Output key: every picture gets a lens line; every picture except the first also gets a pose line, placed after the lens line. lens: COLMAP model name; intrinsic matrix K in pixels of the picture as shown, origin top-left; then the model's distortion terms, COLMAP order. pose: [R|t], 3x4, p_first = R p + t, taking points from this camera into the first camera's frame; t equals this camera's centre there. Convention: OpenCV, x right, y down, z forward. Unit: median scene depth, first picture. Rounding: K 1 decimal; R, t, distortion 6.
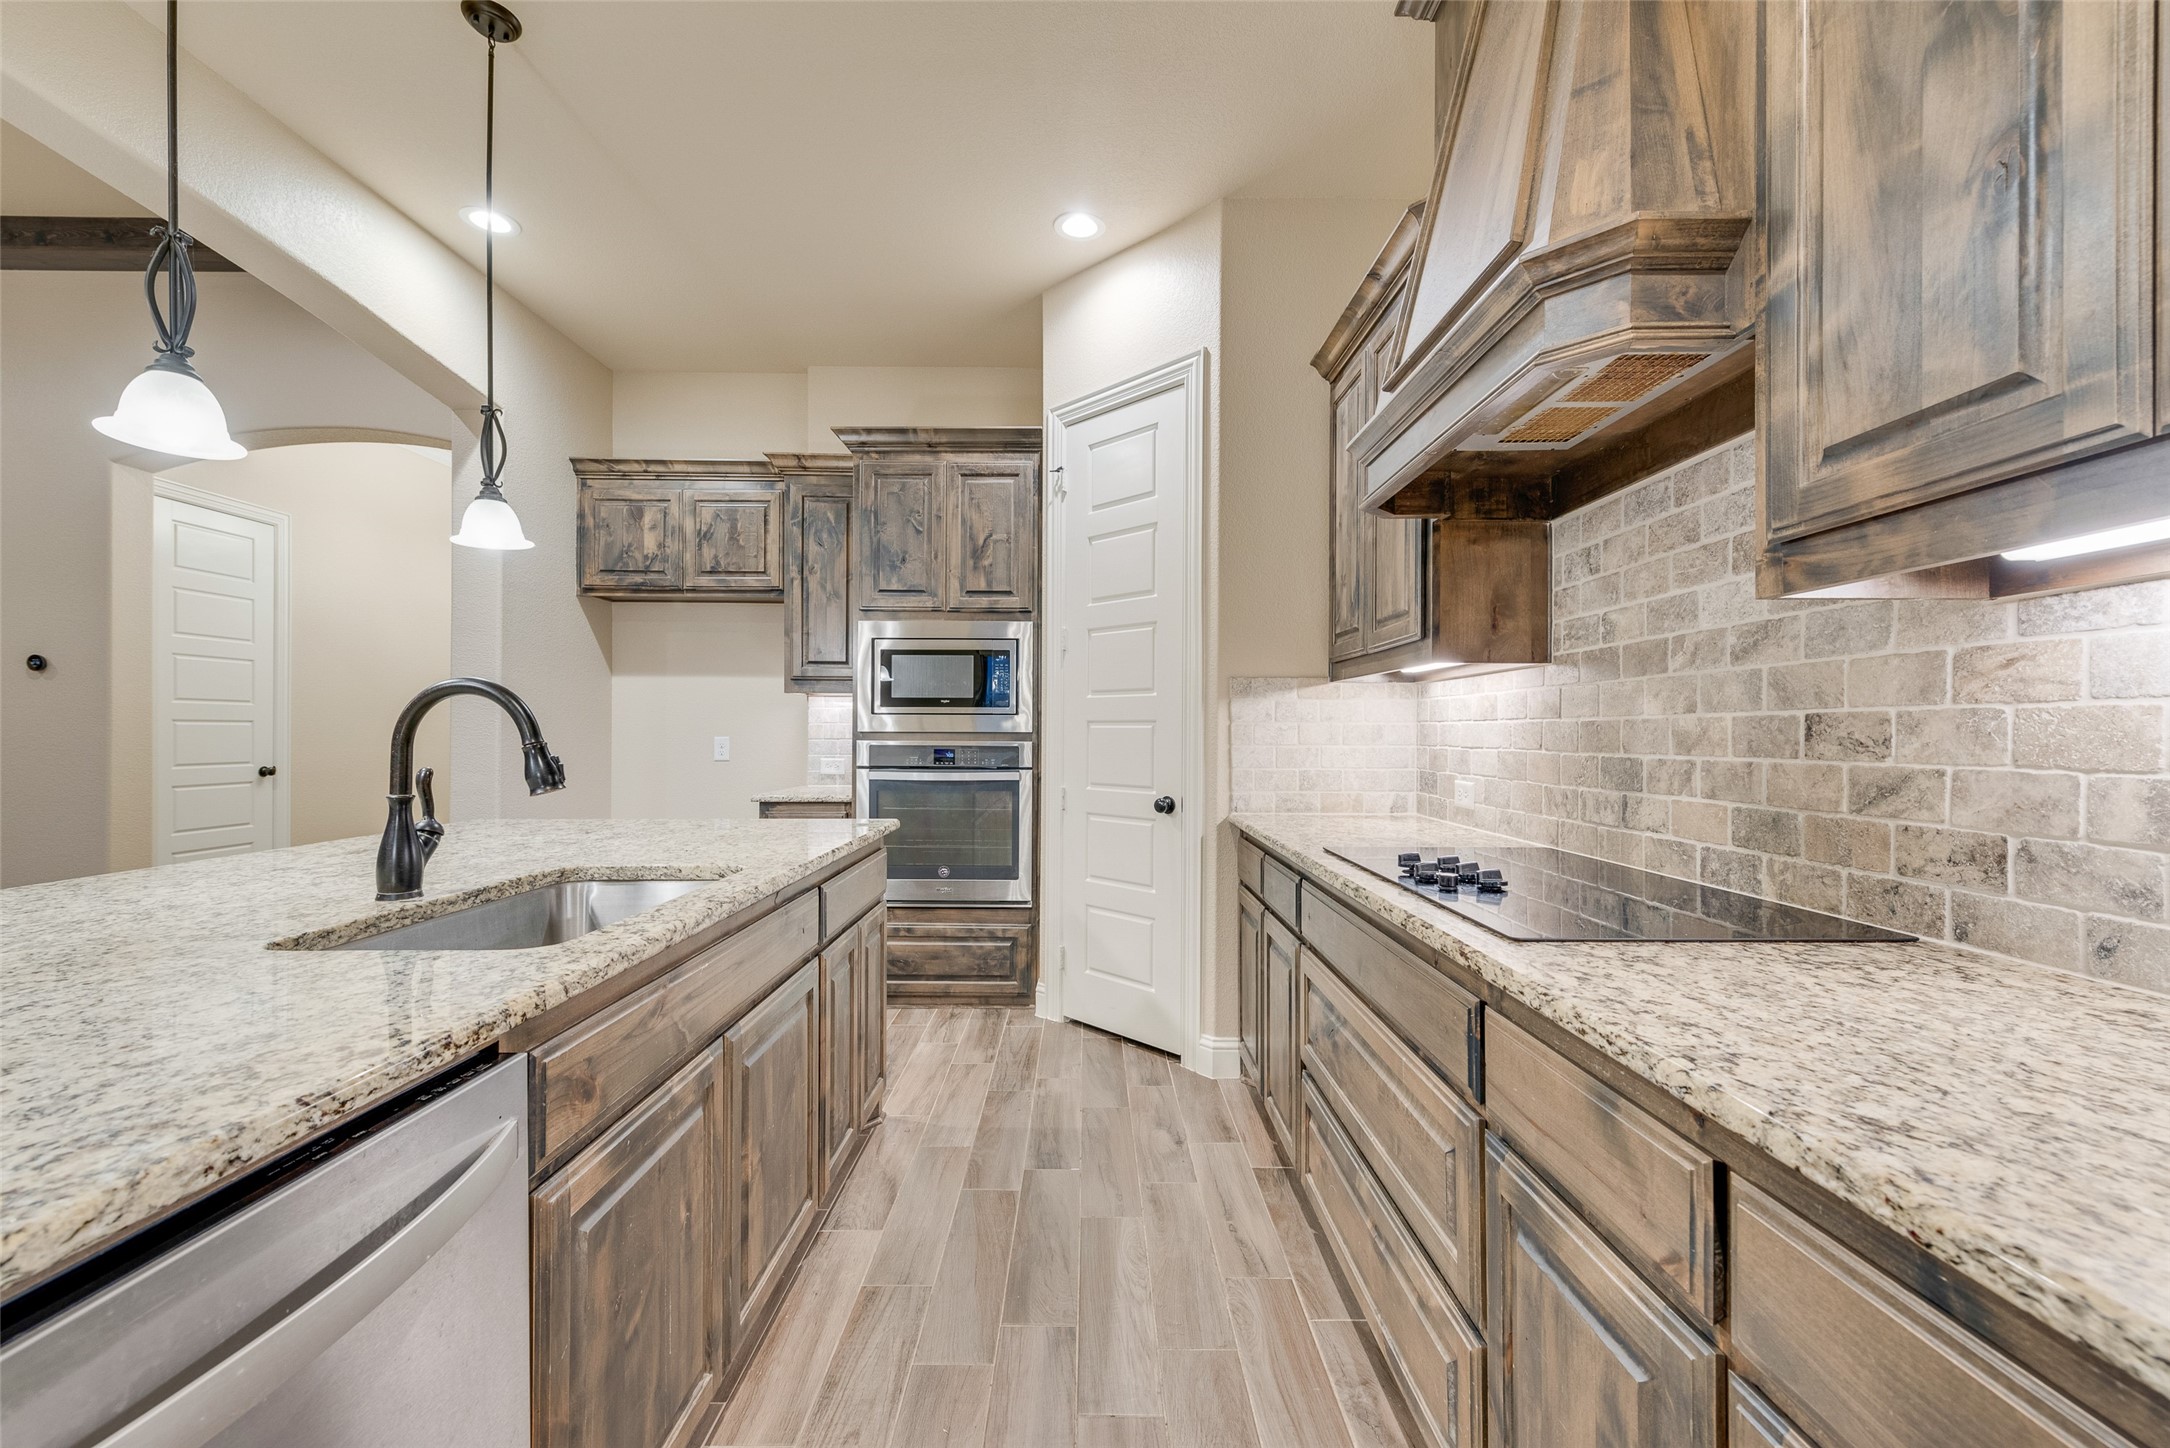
lens RADIAL K [[867.1, 0, 1086.7], [0, 867.1, 731.4], [0, 0, 1]] dist [0.012788, -0.002888]
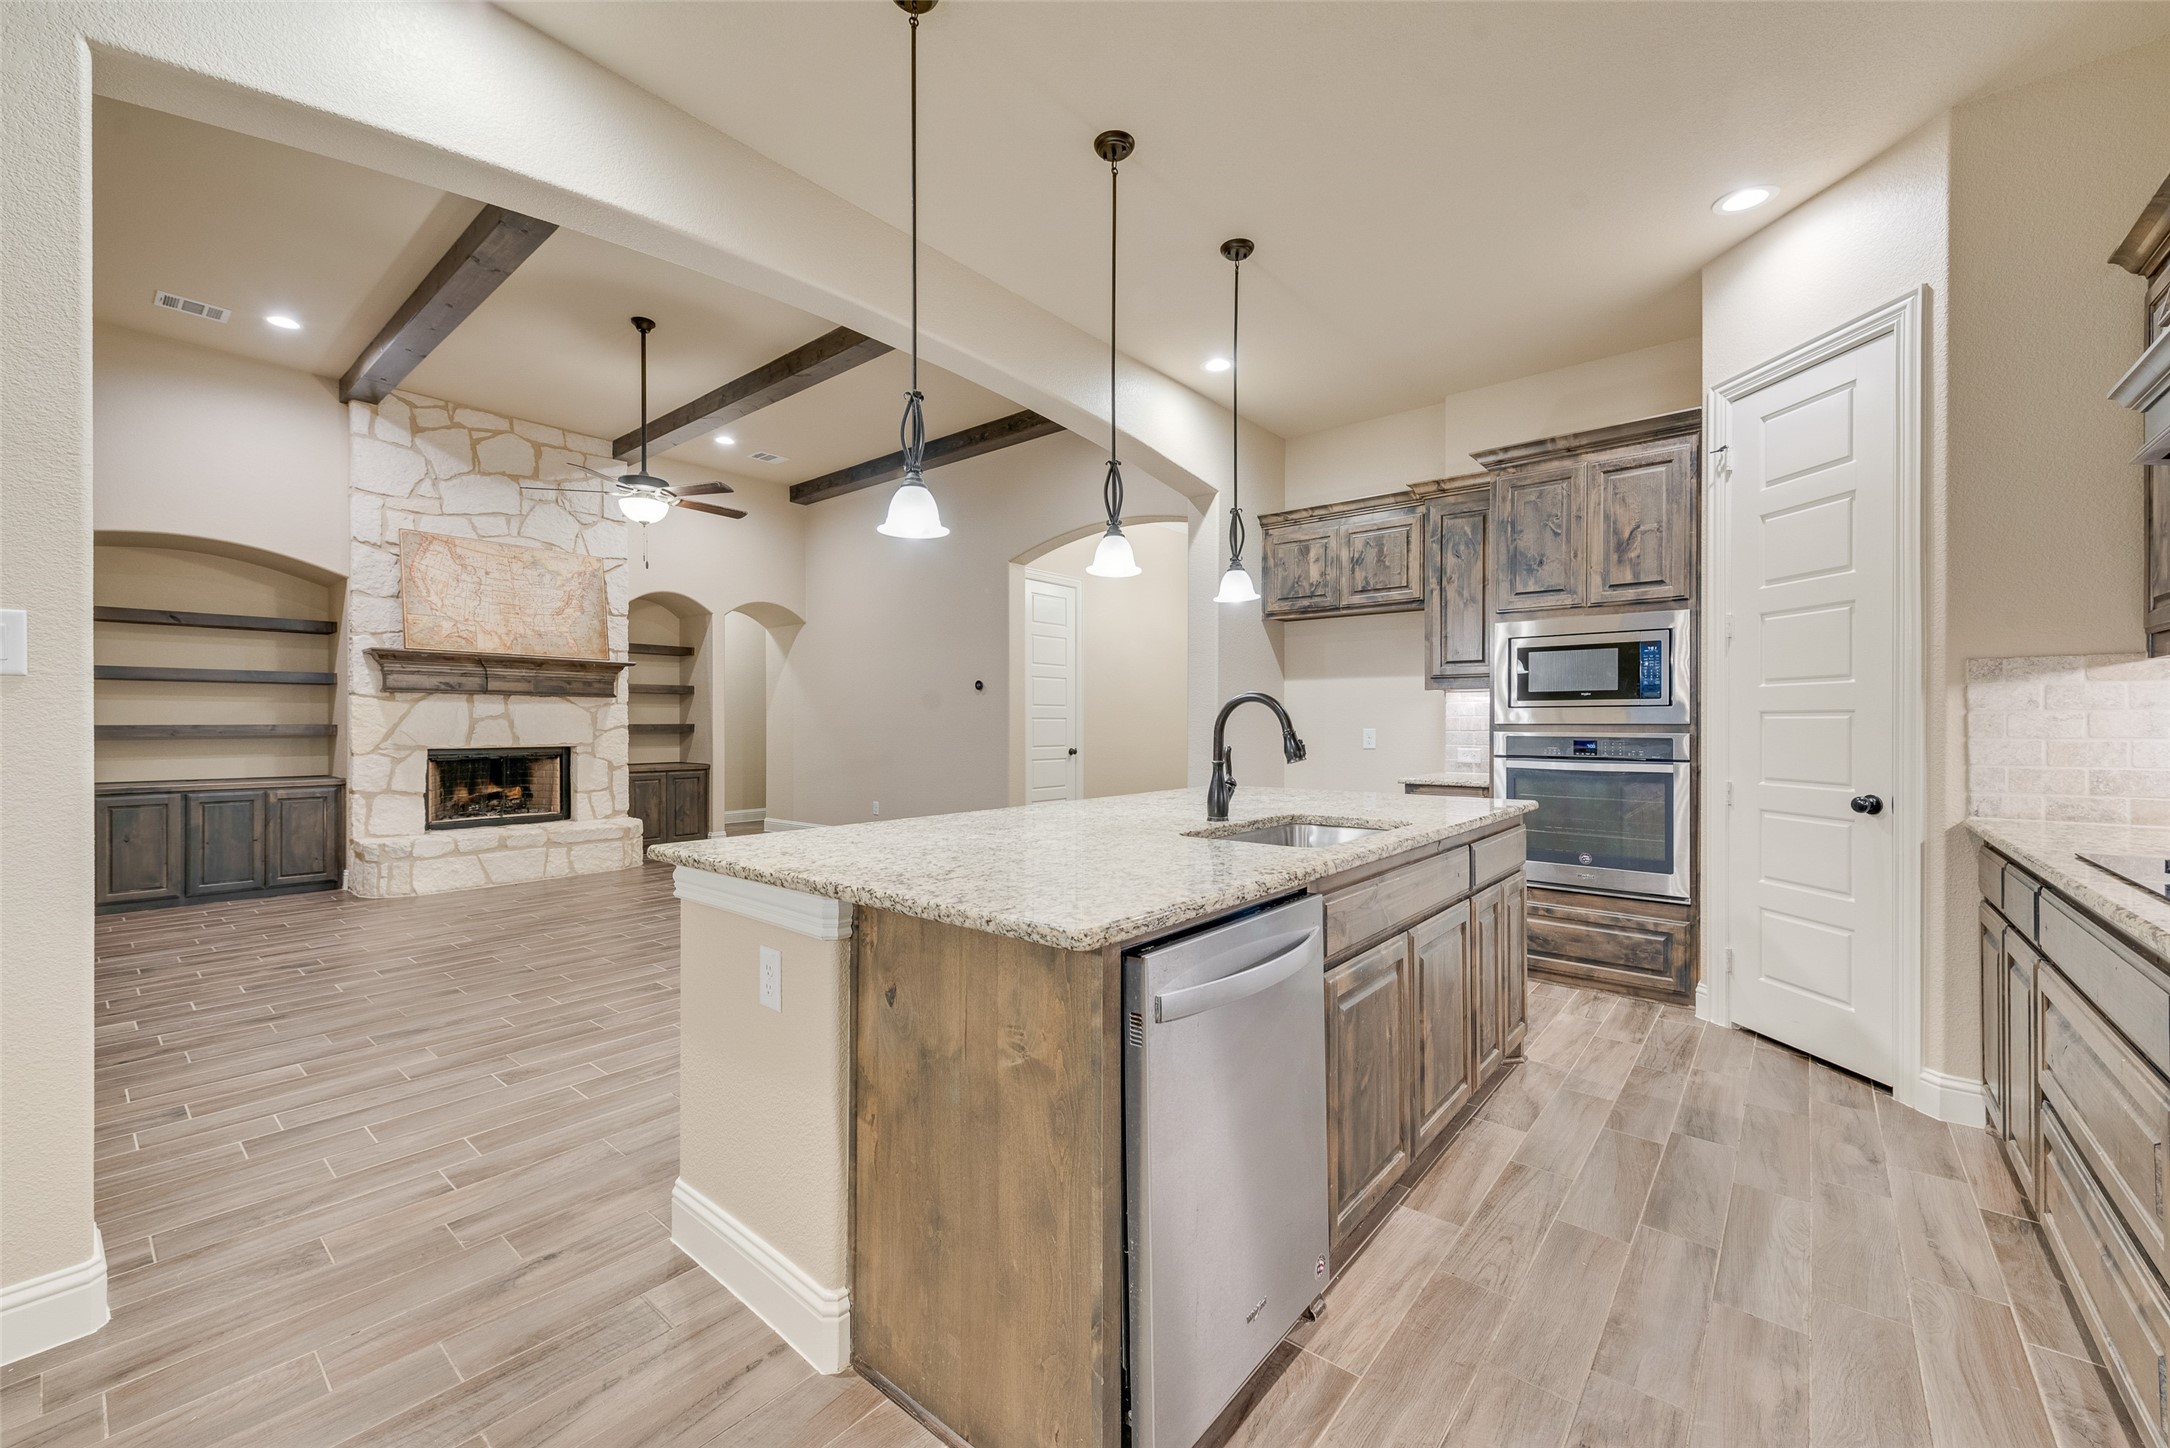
lens RADIAL K [[867.1, 0, 1080.1], [0, 867.1, 721.4], [0, 0, 1]] dist [0.012788, -0.002888]
pose [[0.768378, -0.004915, -0.639978, 0.064962], [0.002785, 0.999987, -0.004337, 0.000792], [0.639991, 0.001550, 0.768381, -0.318419]]
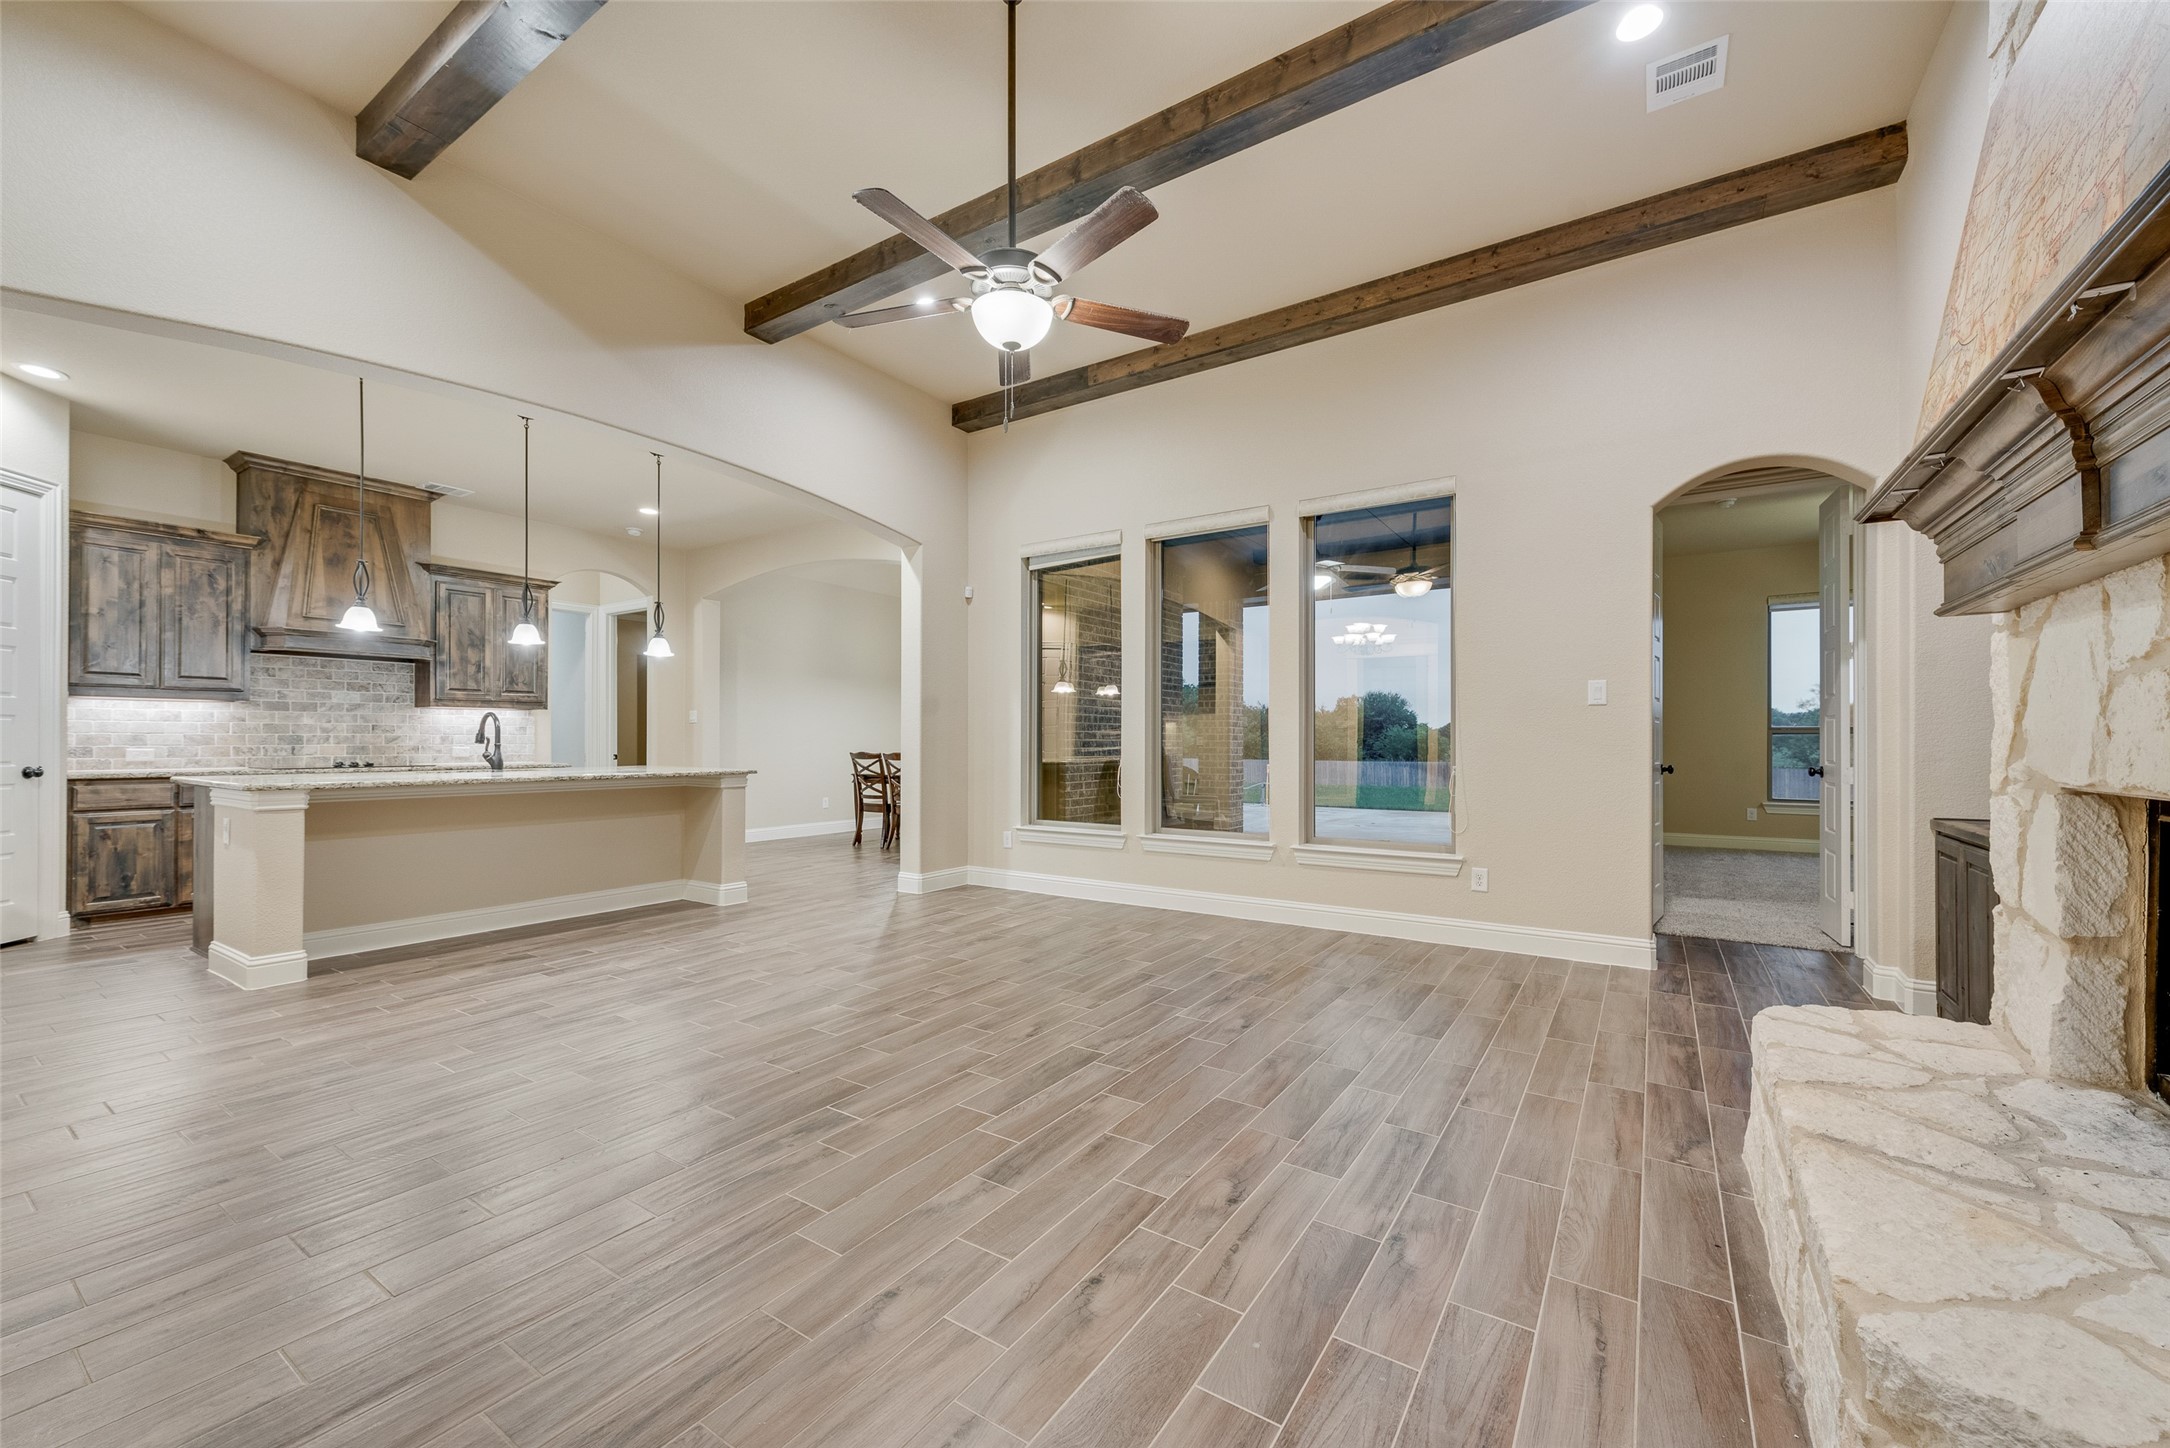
lens RADIAL K [[867.1, 0, 1098.4], [0, 867.1, 735.6], [0, 0, 1]] dist [0.012788, -0.002888]
pose [[-0.831552, -0.000770, 0.555447, -3.365150], [-0.005021, 0.999969, -0.006131, 0.032546], [-0.555425, -0.007887, -0.831529, 1.817200]]
